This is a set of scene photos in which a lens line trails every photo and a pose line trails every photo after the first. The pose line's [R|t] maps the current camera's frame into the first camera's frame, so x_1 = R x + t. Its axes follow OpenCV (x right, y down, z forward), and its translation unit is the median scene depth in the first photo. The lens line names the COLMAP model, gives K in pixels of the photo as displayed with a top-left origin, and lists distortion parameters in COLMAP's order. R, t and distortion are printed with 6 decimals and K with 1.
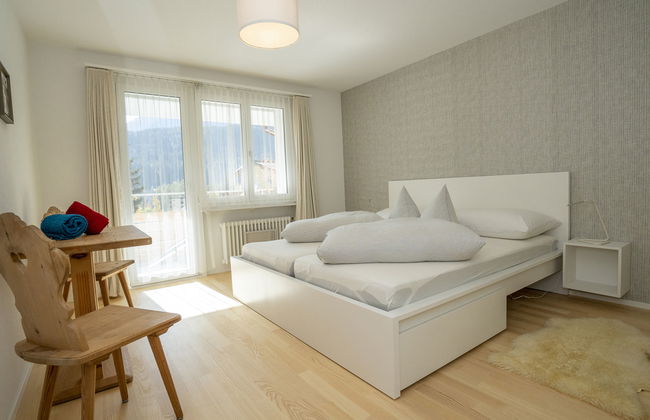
lens RADIAL K [[336.4, 0, 326.3], [0, 336.4, 210.1], [0, 0, 1]] dist [-0.053406, 0.016733]
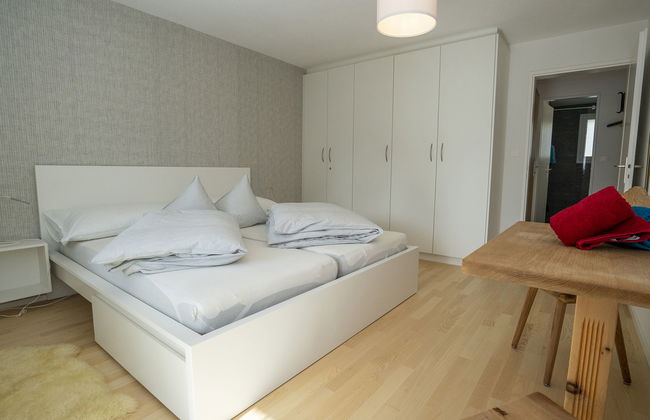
lens RADIAL K [[336.4, 0, 326.3], [0, 336.4, 210.1], [0, 0, 1]] dist [-0.053406, 0.016733]
pose [[-0.274730, -0.071126, 0.958887, -0.680553], [0.065682, 0.993543, 0.092515, -0.039657], [-0.959275, 0.088398, -0.268284, 0.943535]]
